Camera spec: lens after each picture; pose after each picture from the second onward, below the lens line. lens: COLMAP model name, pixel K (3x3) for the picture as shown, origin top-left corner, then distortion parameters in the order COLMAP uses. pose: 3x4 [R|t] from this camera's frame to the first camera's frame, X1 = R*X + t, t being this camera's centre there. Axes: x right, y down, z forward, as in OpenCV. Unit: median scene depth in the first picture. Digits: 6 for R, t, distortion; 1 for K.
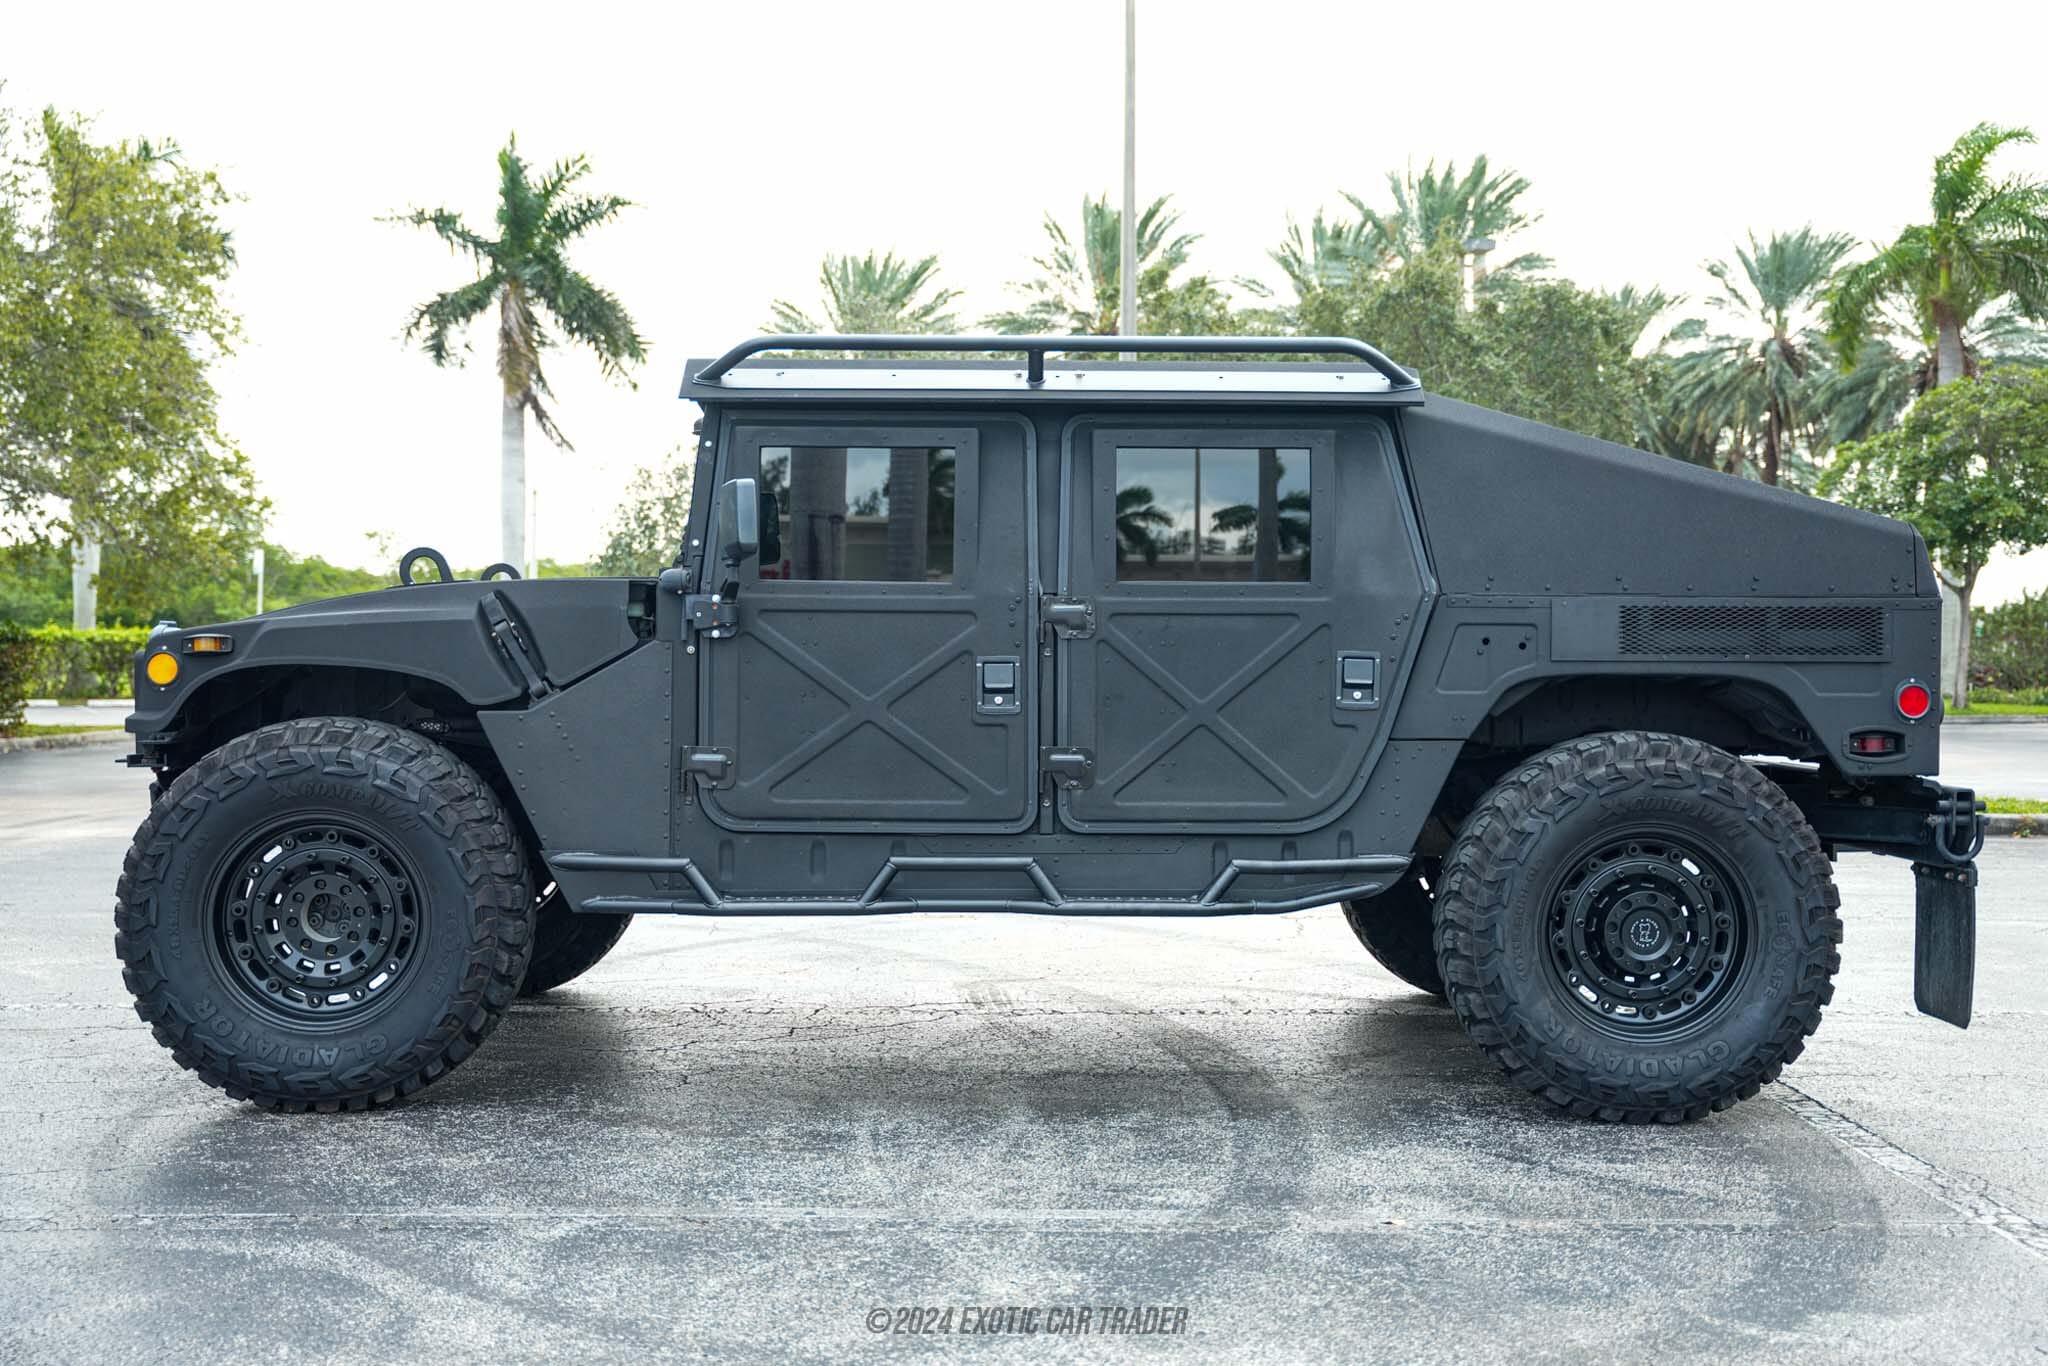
lens RADIAL K [[2118.0, 0, 1030.8], [0, 2118.0, 691.5], [0, 0, 1]] dist [0.003135, 0.000000]
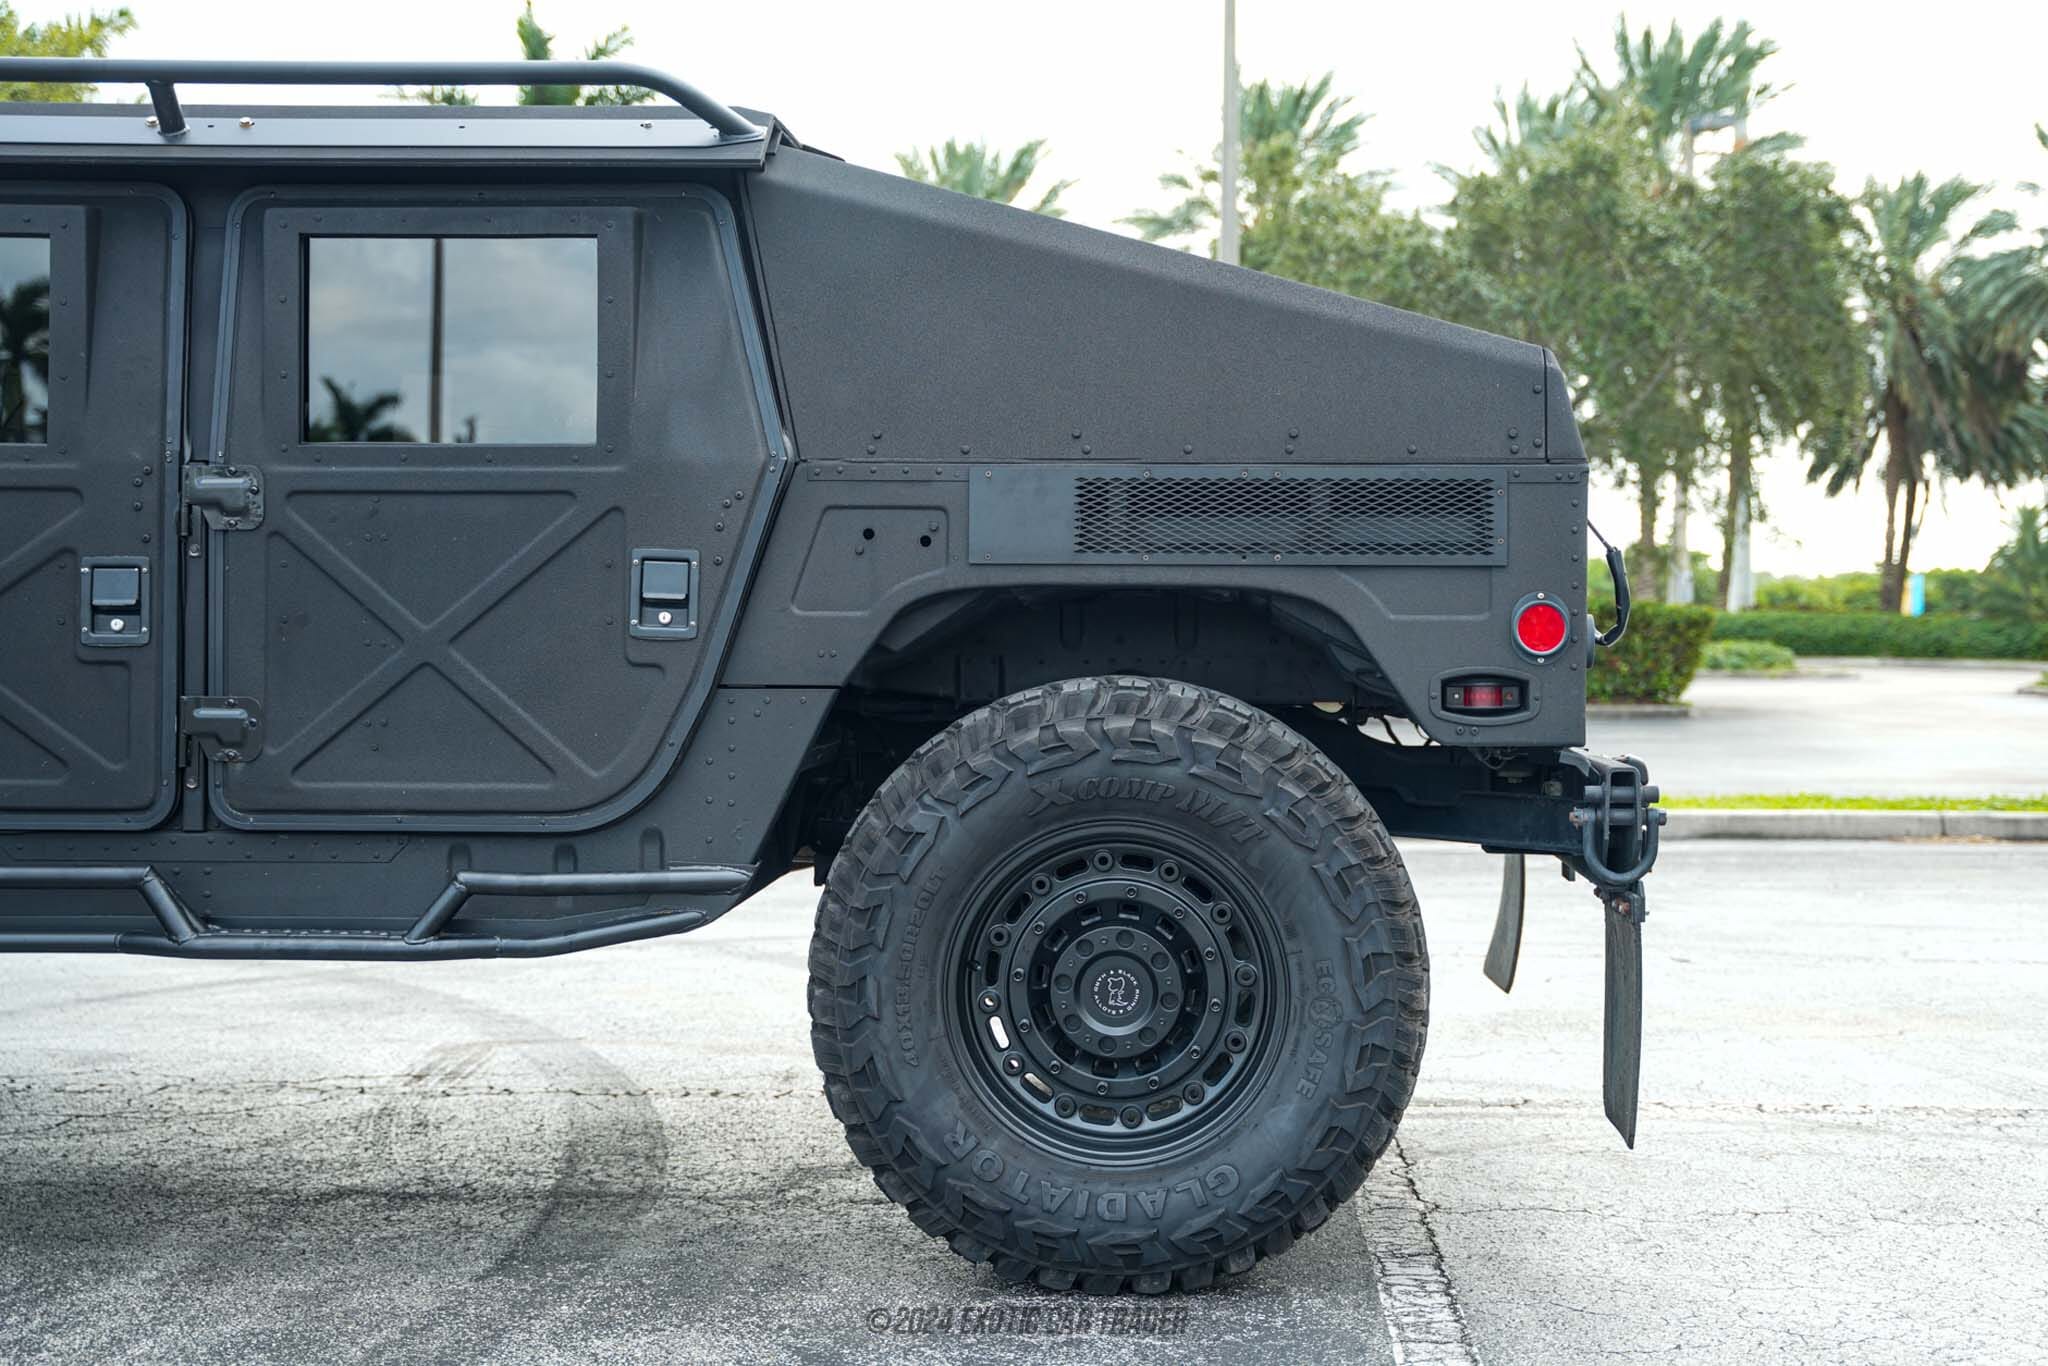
lens RADIAL K [[2555.7, 0, 1029.7], [0, 2555.7, 631.9], [0, 0, 1]] dist [0.037324, 0.000000]
pose [[0.998488, 0.001291, -0.054949, 0.306709], [-0.002082, 0.999895, -0.014354, 0.016989], [0.054924, 0.014446, 0.998386, 0.230668]]
